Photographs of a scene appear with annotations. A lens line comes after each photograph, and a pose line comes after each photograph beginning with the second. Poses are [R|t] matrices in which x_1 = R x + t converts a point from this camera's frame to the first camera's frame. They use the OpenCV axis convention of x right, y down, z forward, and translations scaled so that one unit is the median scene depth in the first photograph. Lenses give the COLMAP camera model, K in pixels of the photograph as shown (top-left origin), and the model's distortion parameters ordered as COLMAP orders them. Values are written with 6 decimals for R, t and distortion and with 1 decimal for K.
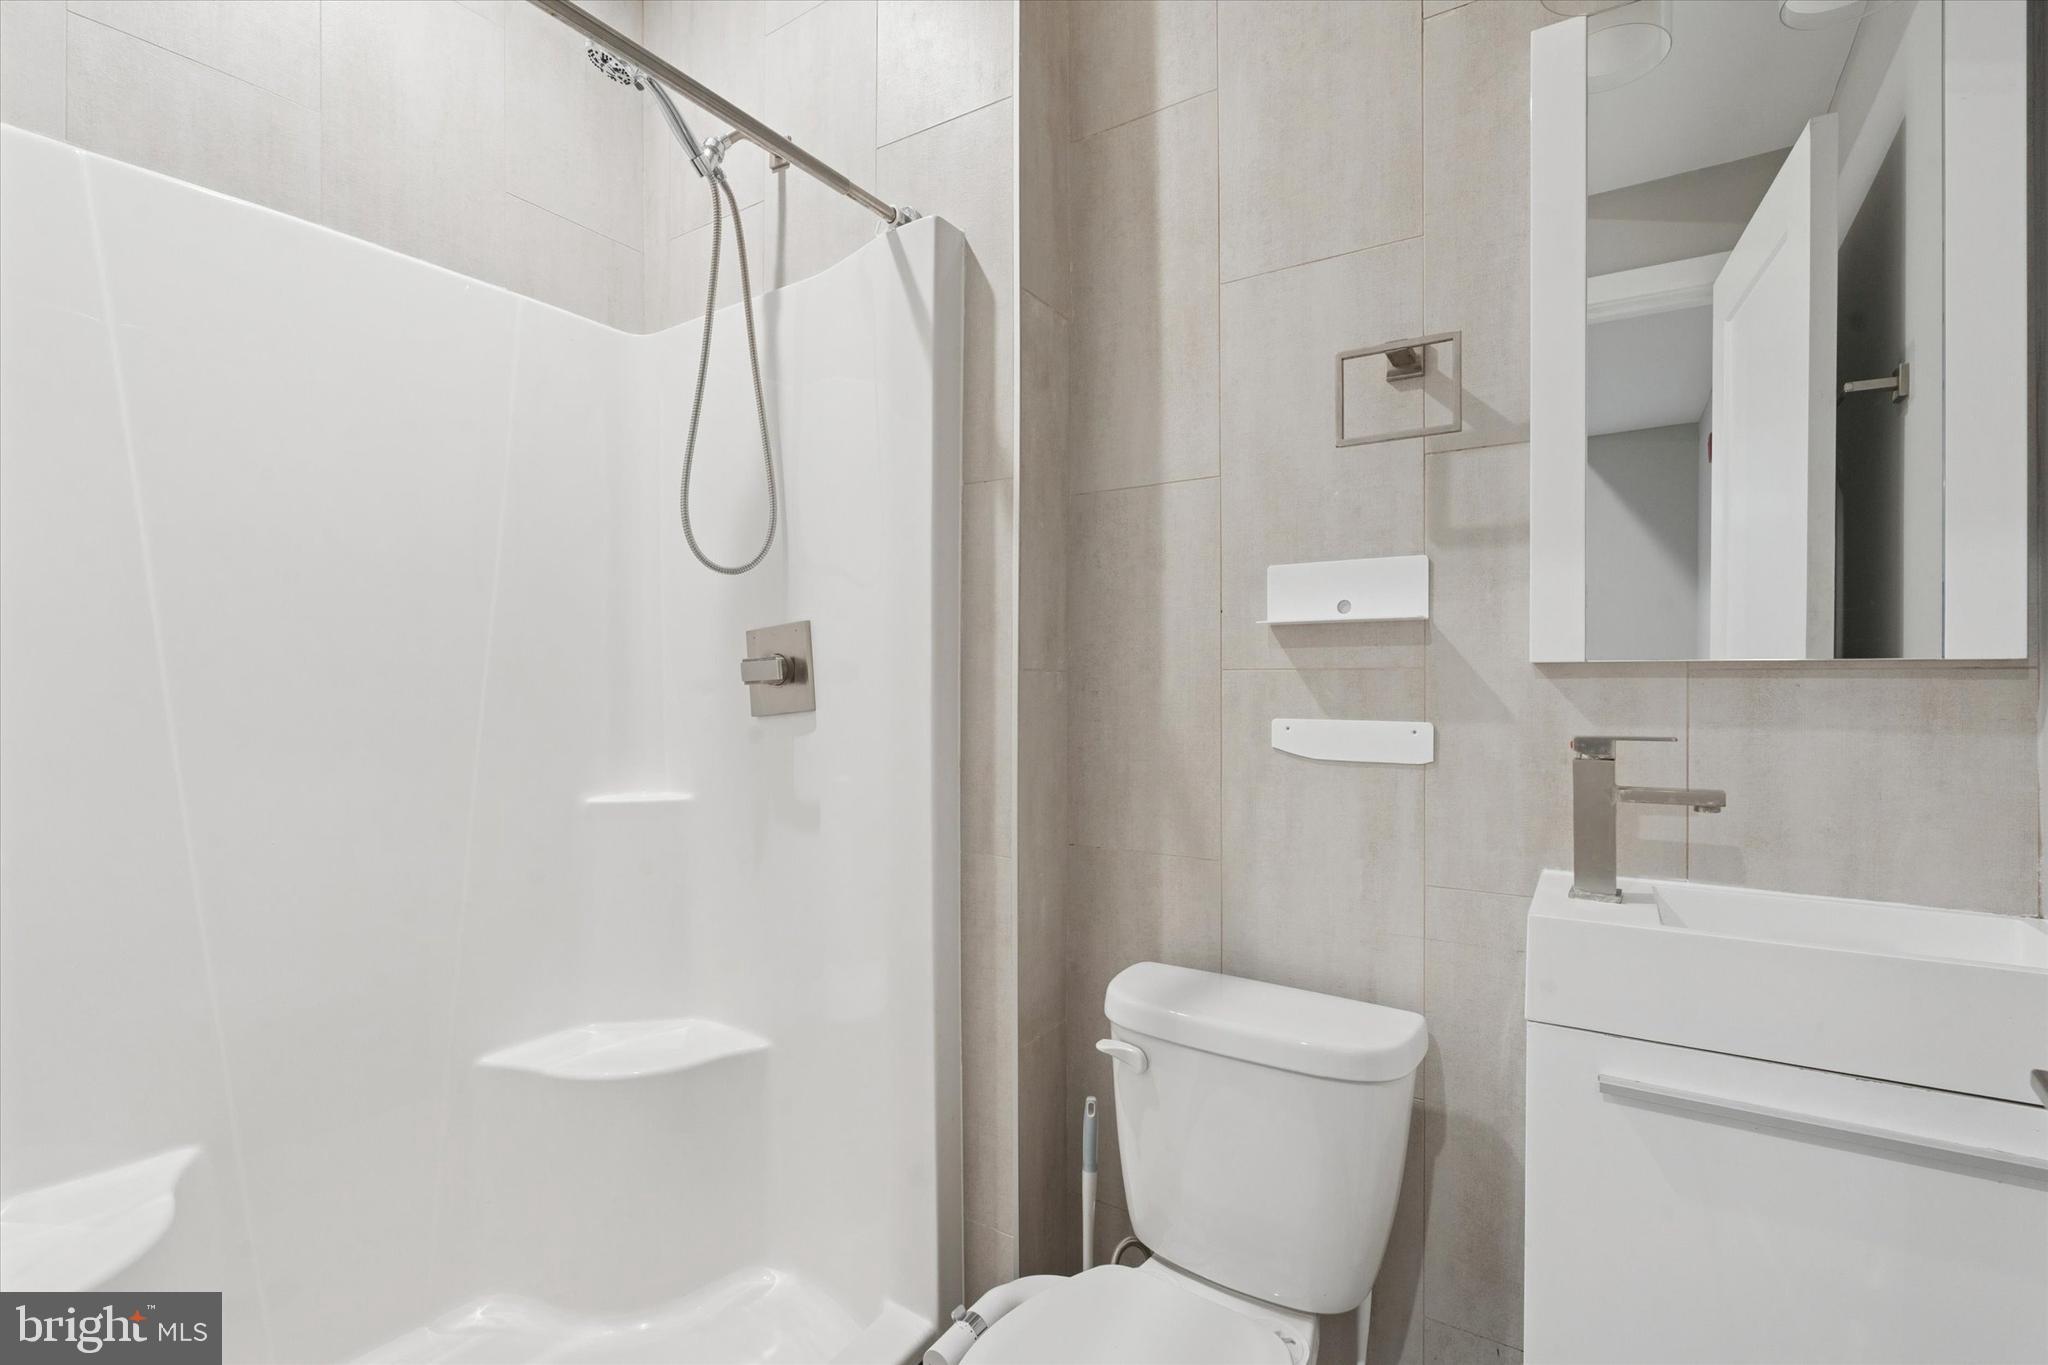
lens RADIAL K [[911.8, 0, 1035.8], [0, 911.8, 678.5], [0, 0, 1]] dist [0.000627, 0.001533]
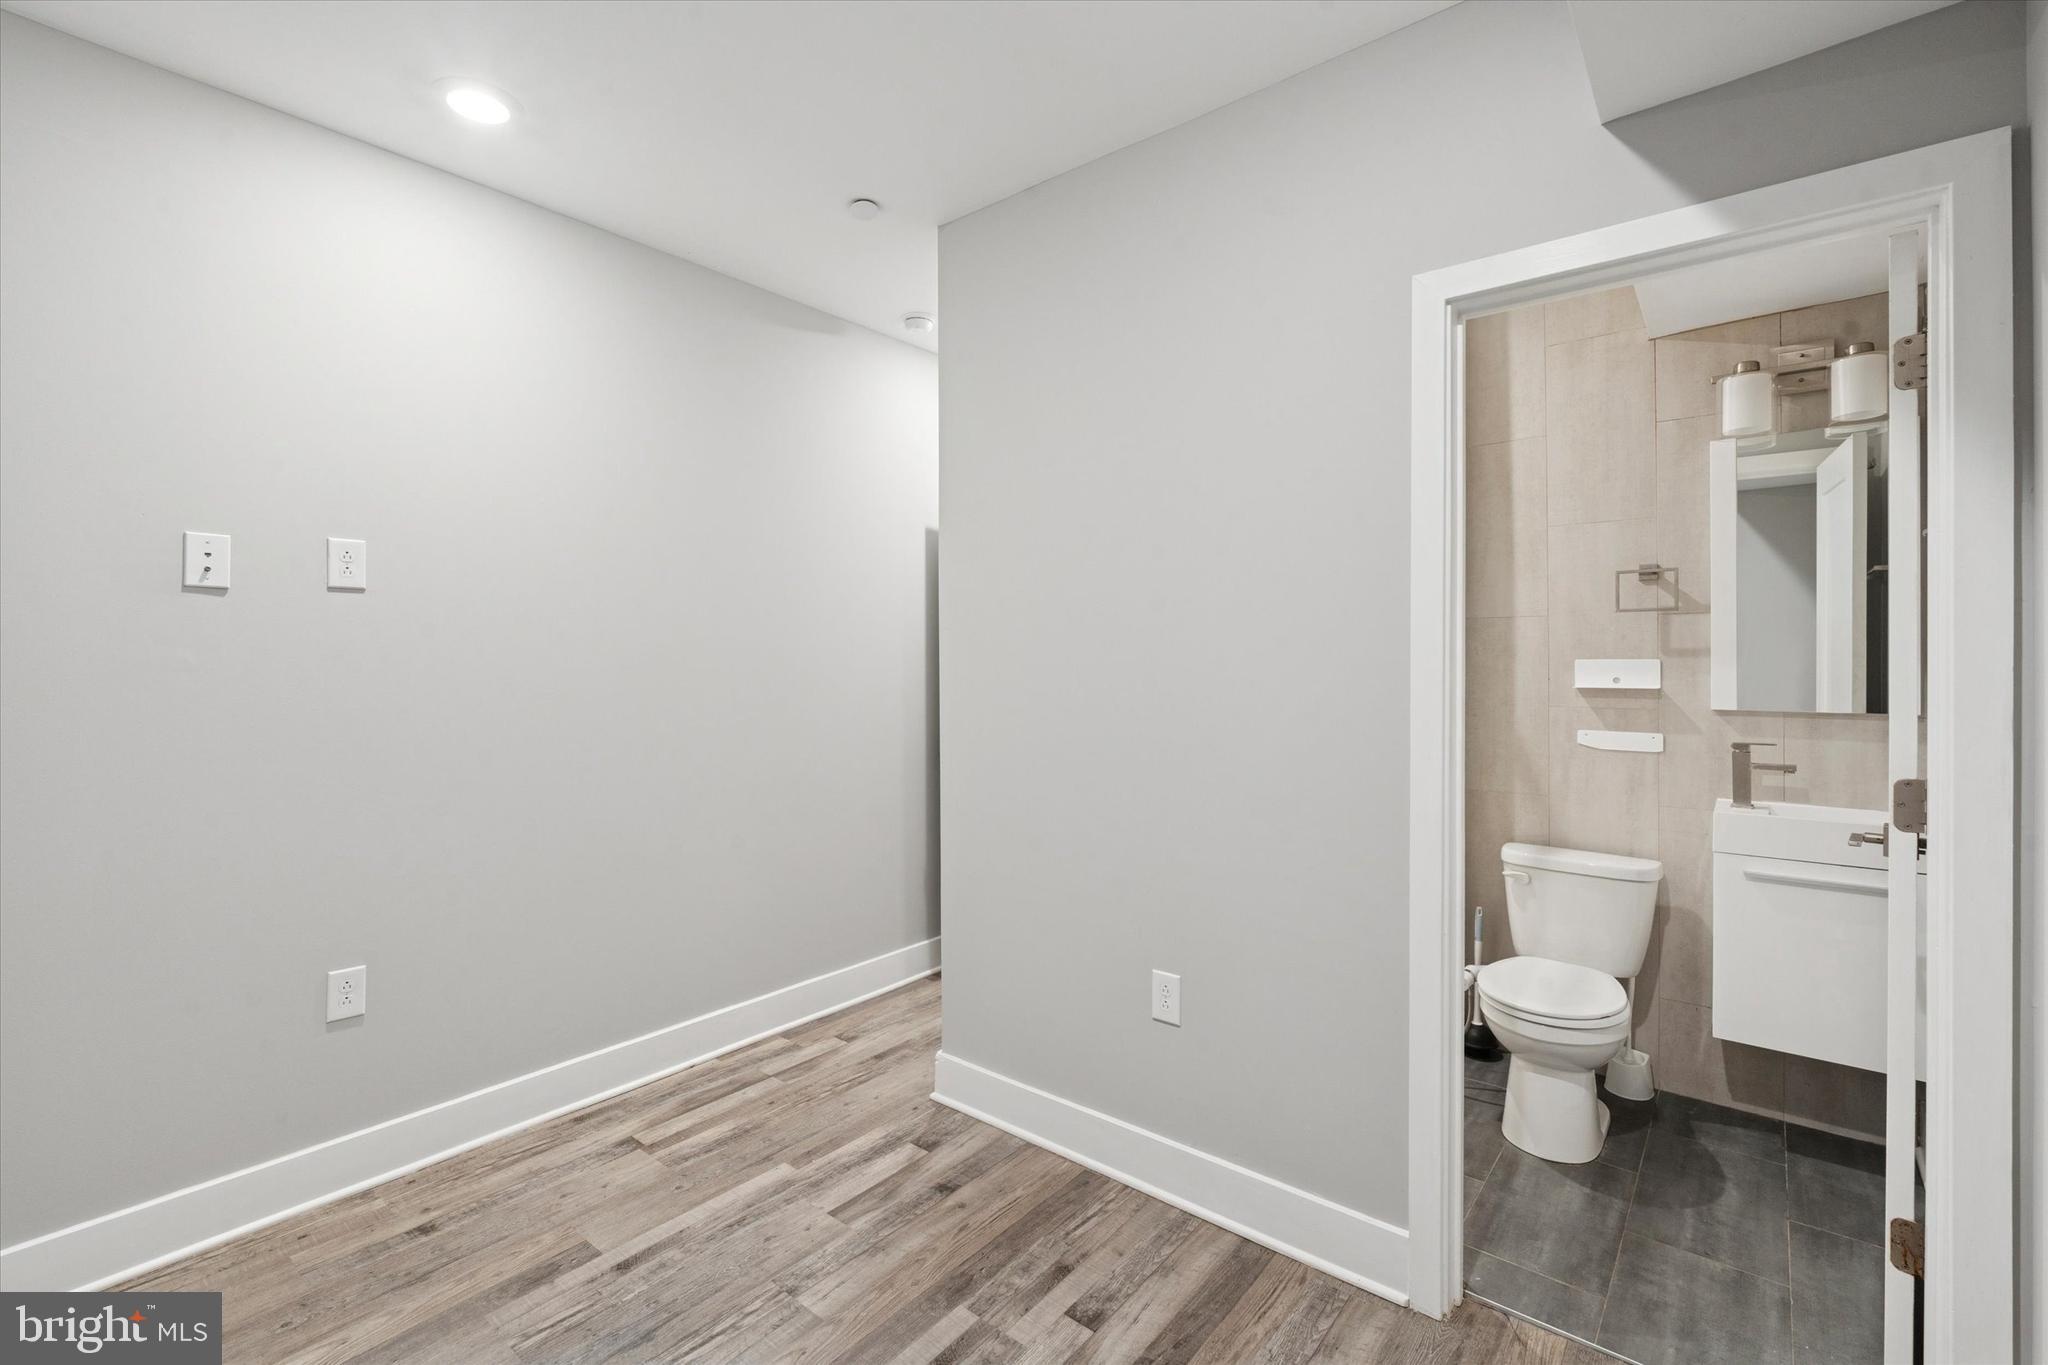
lens RADIAL K [[911.8, 0, 996.9], [0, 911.8, 655.4], [0, 0, 1]] dist [0.000627, 0.001533]
pose [[0.990512, -0.010205, -0.137049, -0.890692], [0.011888, 0.999864, 0.011464, -0.192671], [0.136914, -0.012985, 0.990498, -1.468996]]
